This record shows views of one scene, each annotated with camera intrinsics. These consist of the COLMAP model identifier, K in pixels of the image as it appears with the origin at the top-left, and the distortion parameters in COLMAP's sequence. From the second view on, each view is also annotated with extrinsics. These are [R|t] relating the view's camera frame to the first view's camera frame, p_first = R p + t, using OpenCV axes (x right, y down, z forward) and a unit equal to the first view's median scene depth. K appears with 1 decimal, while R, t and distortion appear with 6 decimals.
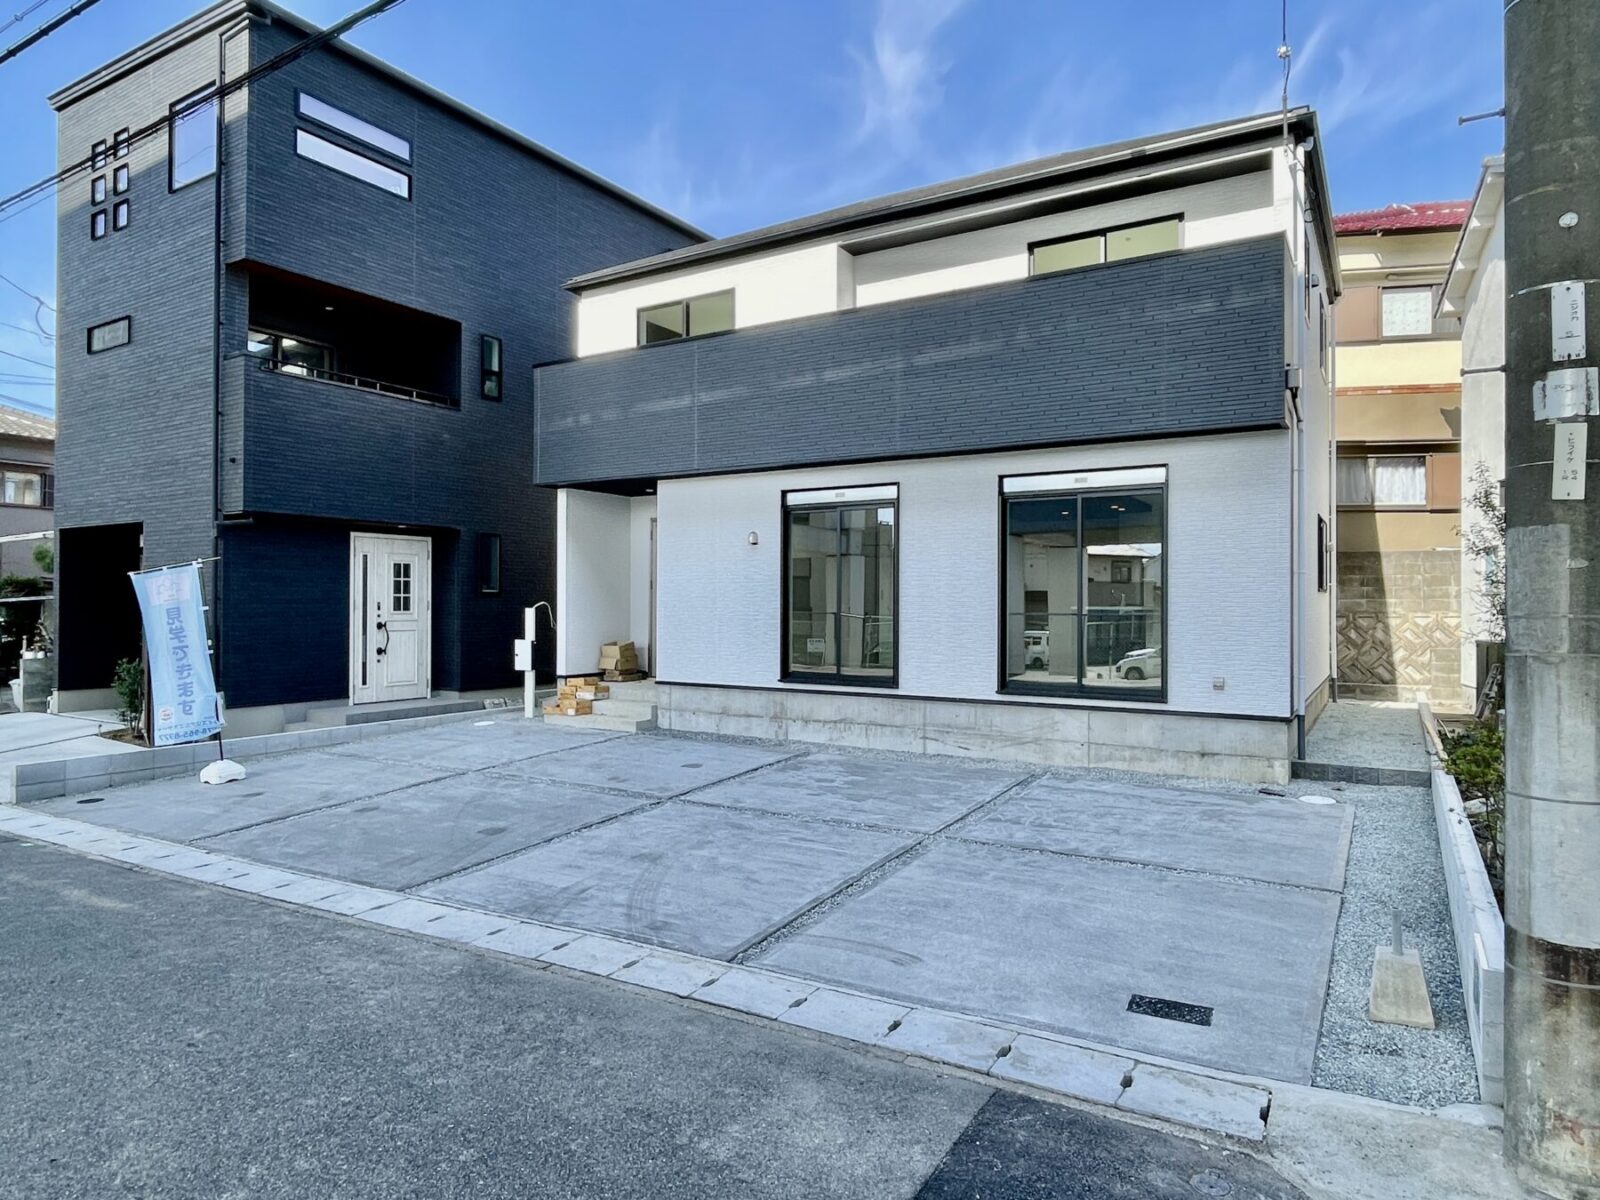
lens RADIAL K [[983.0, 0, 794.3], [0, 983.0, 595.9], [0, 0, 1]] dist [0.002348, -0.008212]
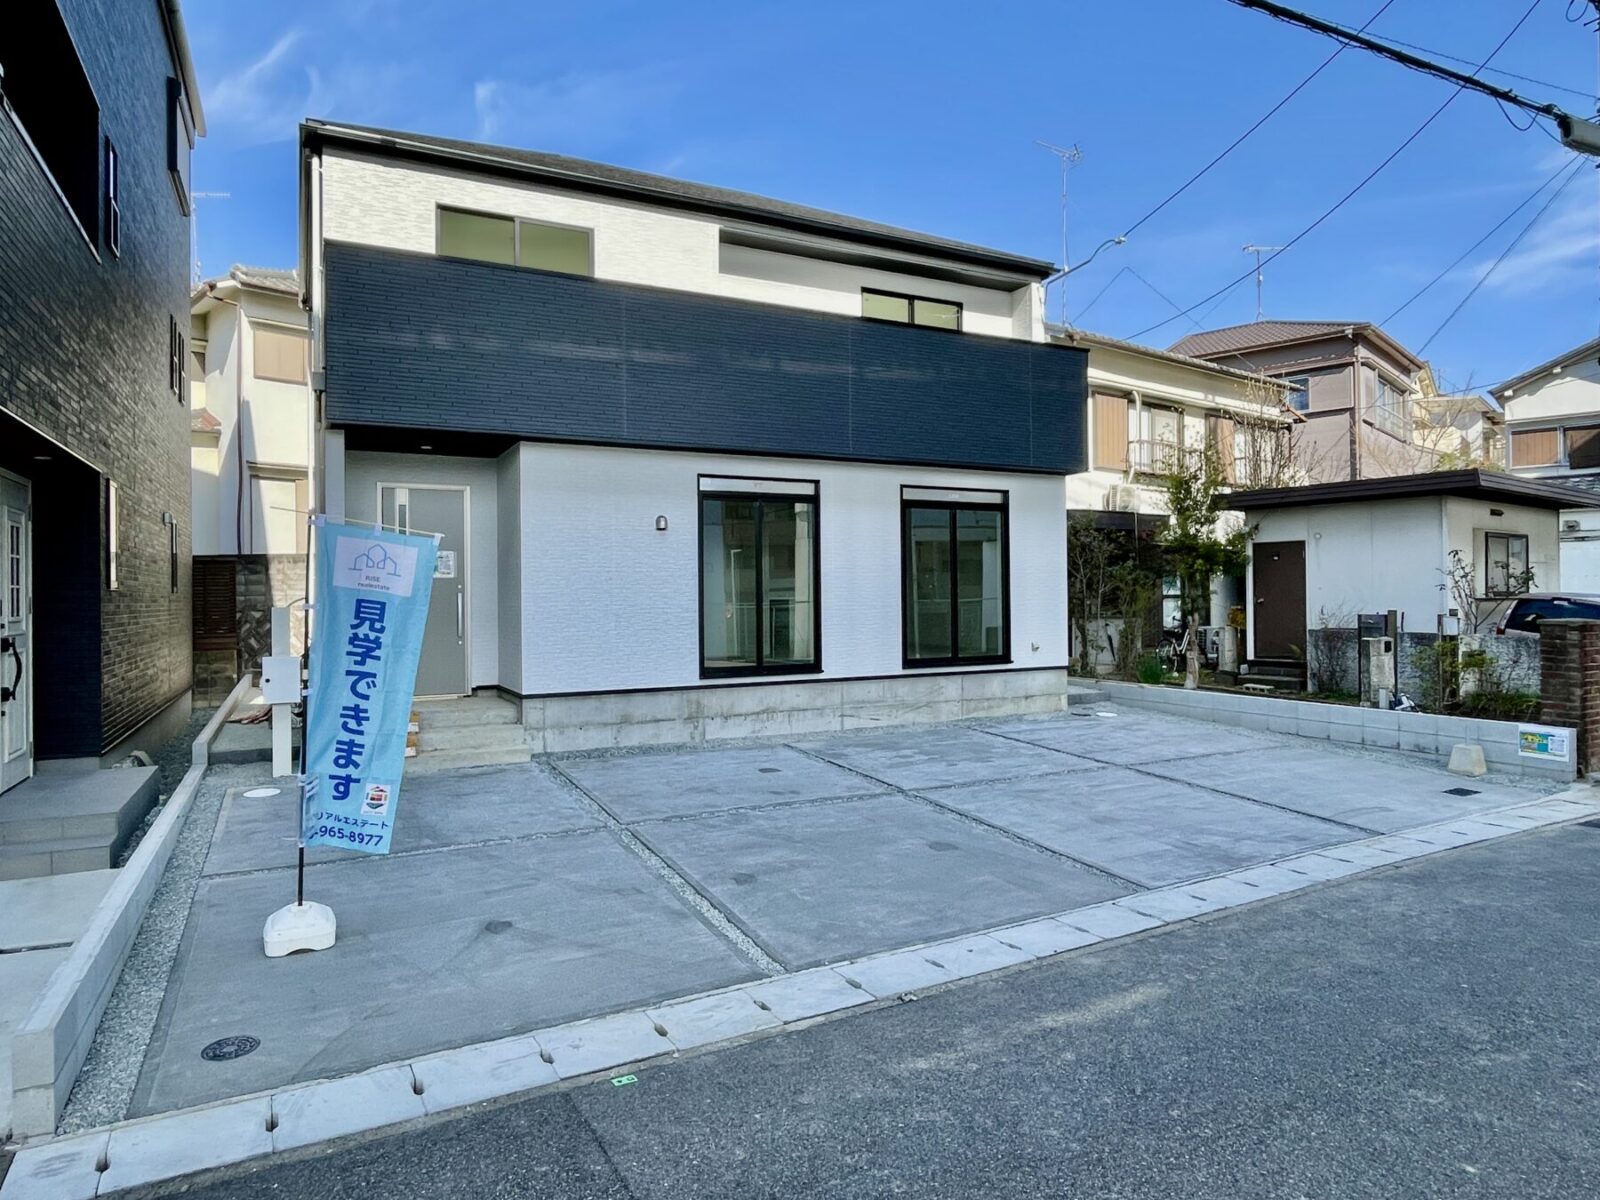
lens RADIAL K [[983.0, 0, 790.3], [0, 983.0, 595.5], [0, 0, 1]] dist [0.002348, -0.008212]
pose [[0.506430, -0.004482, 0.862269, -0.865055], [0.006101, 0.999980, 0.001614, 0.008198], [-0.862259, 0.004443, 0.506448, 0.506159]]
